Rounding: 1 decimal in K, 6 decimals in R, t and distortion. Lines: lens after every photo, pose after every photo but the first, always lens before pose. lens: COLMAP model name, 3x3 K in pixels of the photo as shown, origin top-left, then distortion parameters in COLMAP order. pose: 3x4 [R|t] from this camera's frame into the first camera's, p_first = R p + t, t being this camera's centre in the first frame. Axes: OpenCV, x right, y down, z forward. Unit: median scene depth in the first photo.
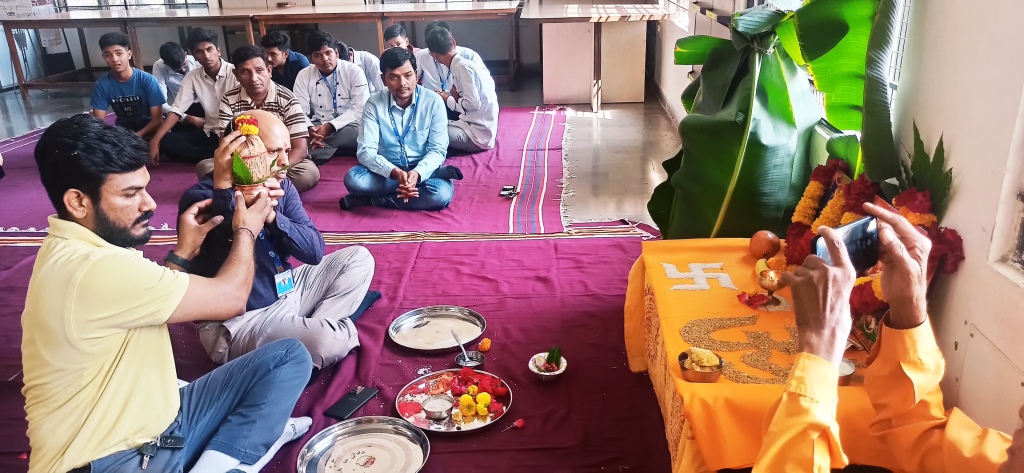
lens RADIAL K [[749.5, 0, 507.5], [0, 749.5, 236.0], [0, 0, 1]] dist [0.053242, -0.064234]
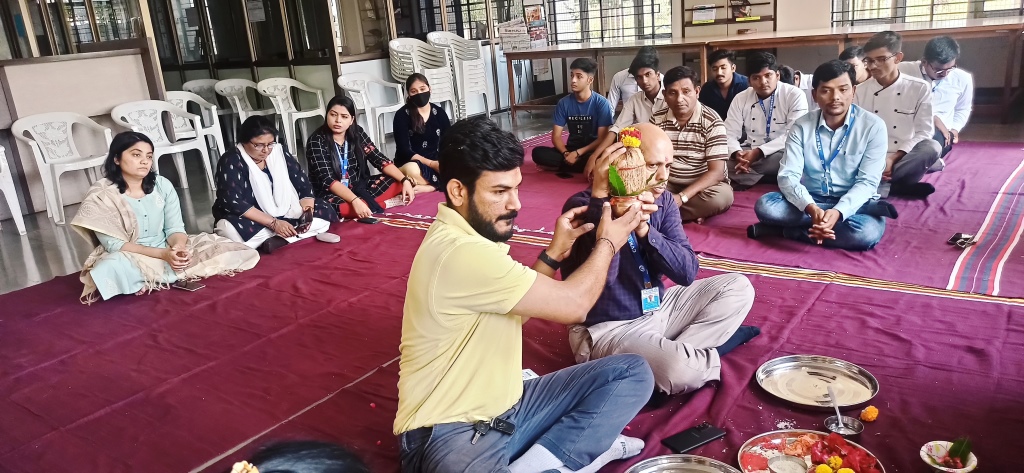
lens RADIAL K [[749.5, 0, 507.5], [0, 749.5, 236.0], [0, 0, 1]] dist [0.053242, -0.064234]
pose [[0.828489, 0.115550, -0.547955, 0.066792], [-0.136634, 0.990619, 0.002310, 0.003208], [0.543081, 0.072955, 0.836505, 0.063681]]
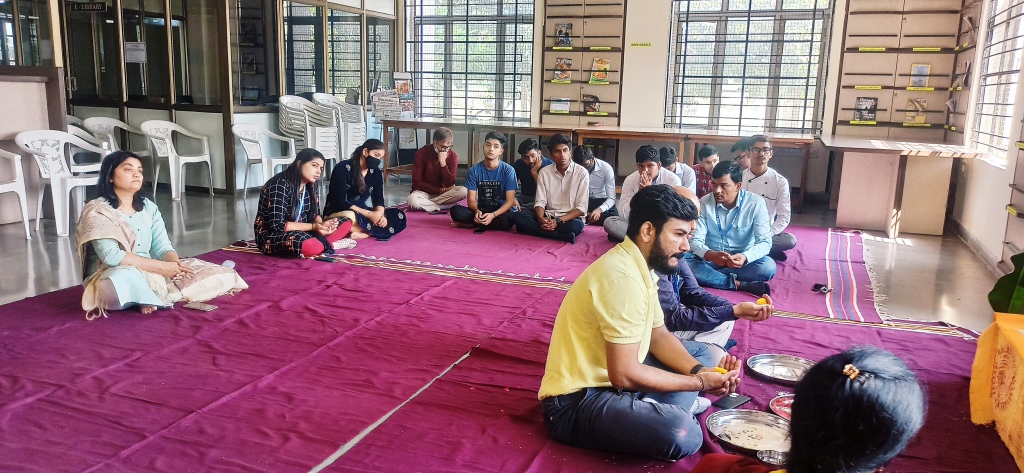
lens RADIAL K [[749.5, 0, 507.5], [0, 749.5, 236.0], [0, 0, 1]] dist [0.053242, -0.064234]
pose [[0.947899, 0.115096, -0.297052, -0.178935], [-0.162010, 0.977033, -0.138415, 0.149139], [0.274299, 0.179329, 0.944776, -0.331504]]
